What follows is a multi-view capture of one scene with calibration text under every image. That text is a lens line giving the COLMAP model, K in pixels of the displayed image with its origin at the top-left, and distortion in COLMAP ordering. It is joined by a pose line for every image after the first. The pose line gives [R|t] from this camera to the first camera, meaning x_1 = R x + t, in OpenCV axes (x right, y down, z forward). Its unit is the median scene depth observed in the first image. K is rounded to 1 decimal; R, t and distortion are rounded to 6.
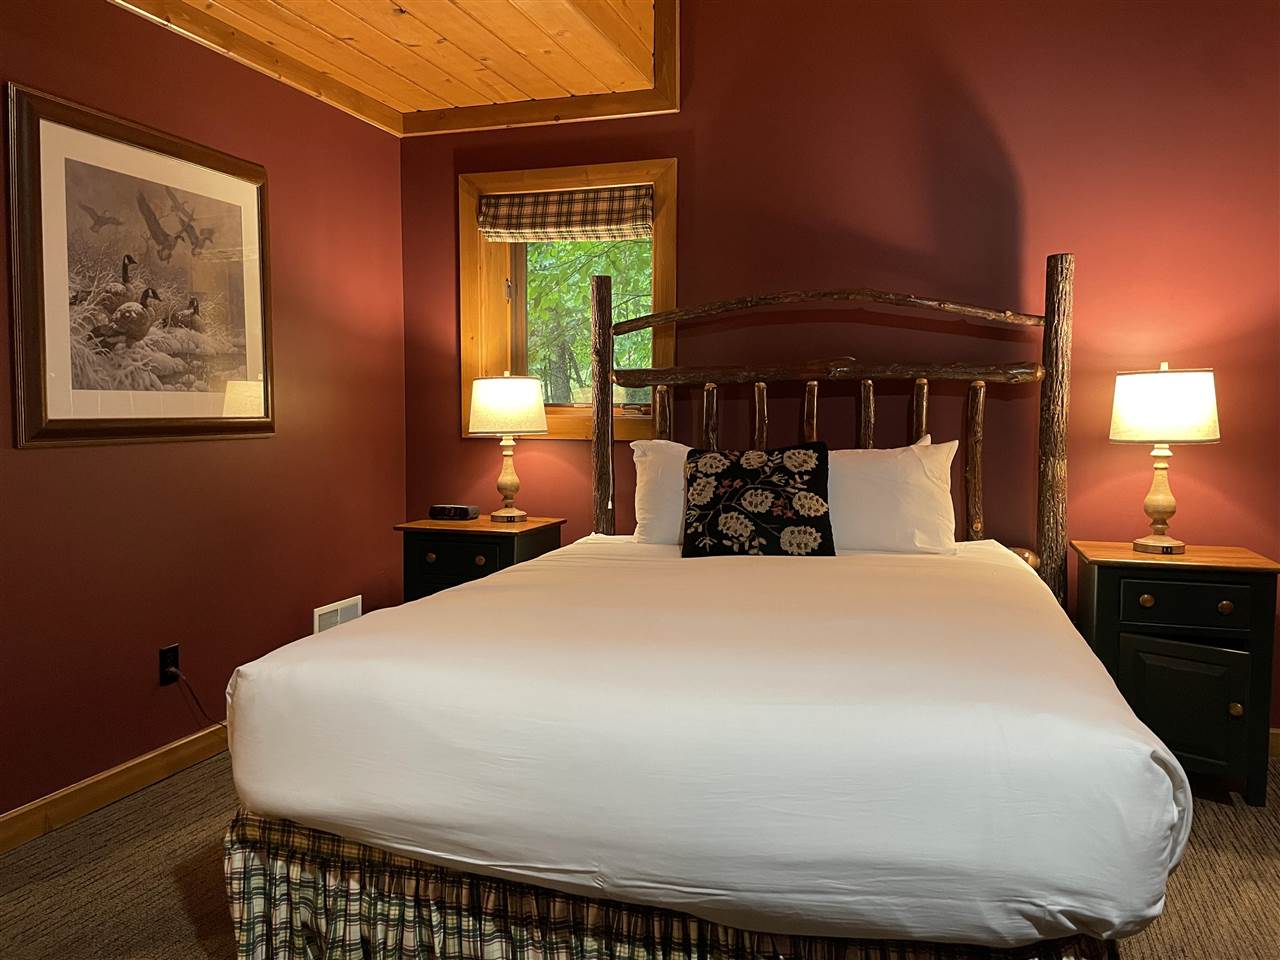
lens RADIAL K [[969.9, 0, 643.4], [0, 969.9, 477.0], [0, 0, 1]] dist [0.083952, -0.111263]
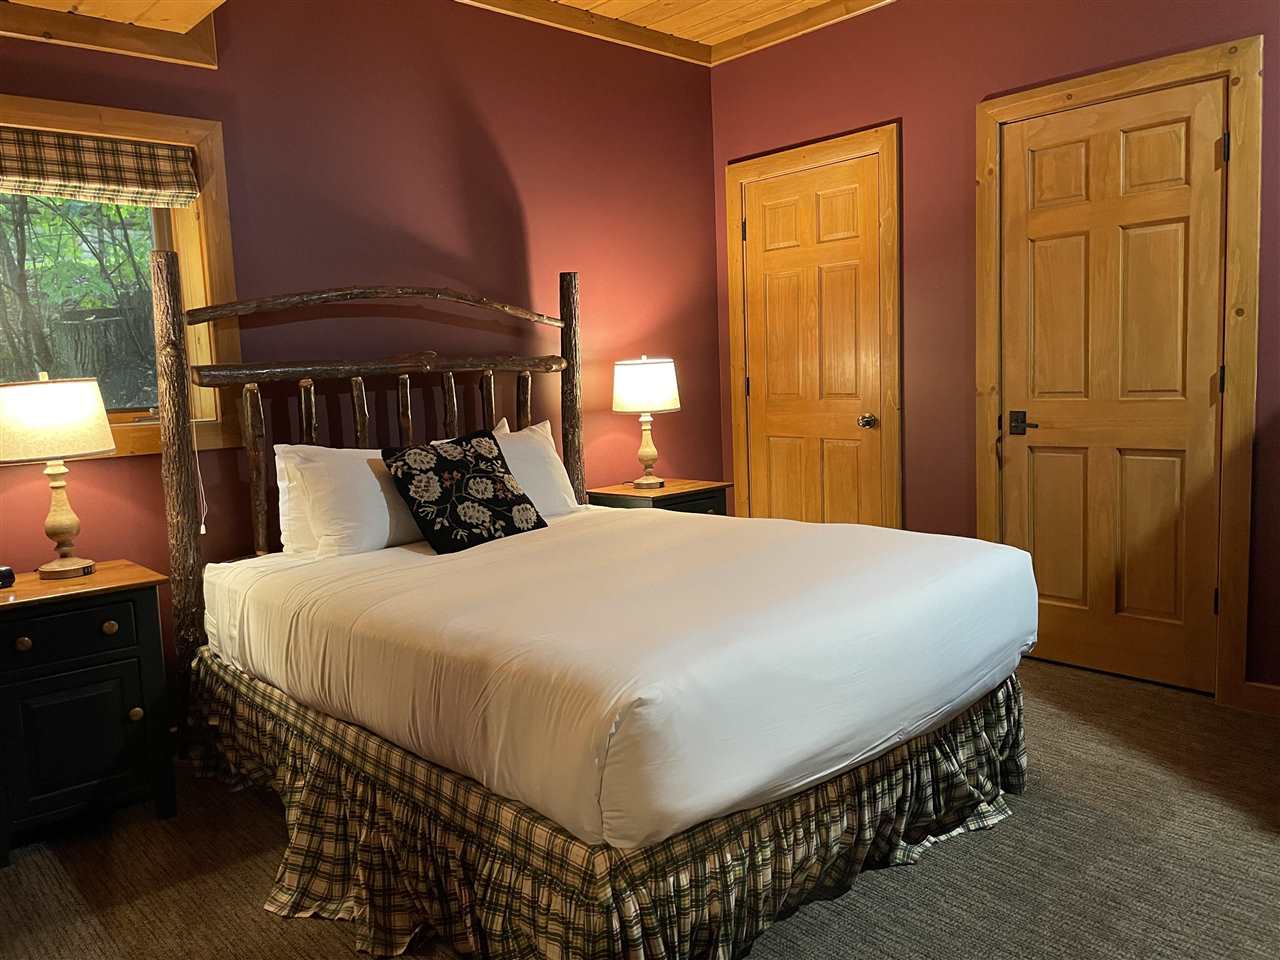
lens RADIAL K [[969.9, 0, 648.4], [0, 969.9, 481.5], [0, 0, 1]] dist [0.083952, -0.111263]
pose [[0.485401, -0.124520, 0.865379, -0.639050], [0.105221, 0.990932, 0.083566, -0.046940], [-0.867937, 0.050493, 0.494101, 0.279080]]
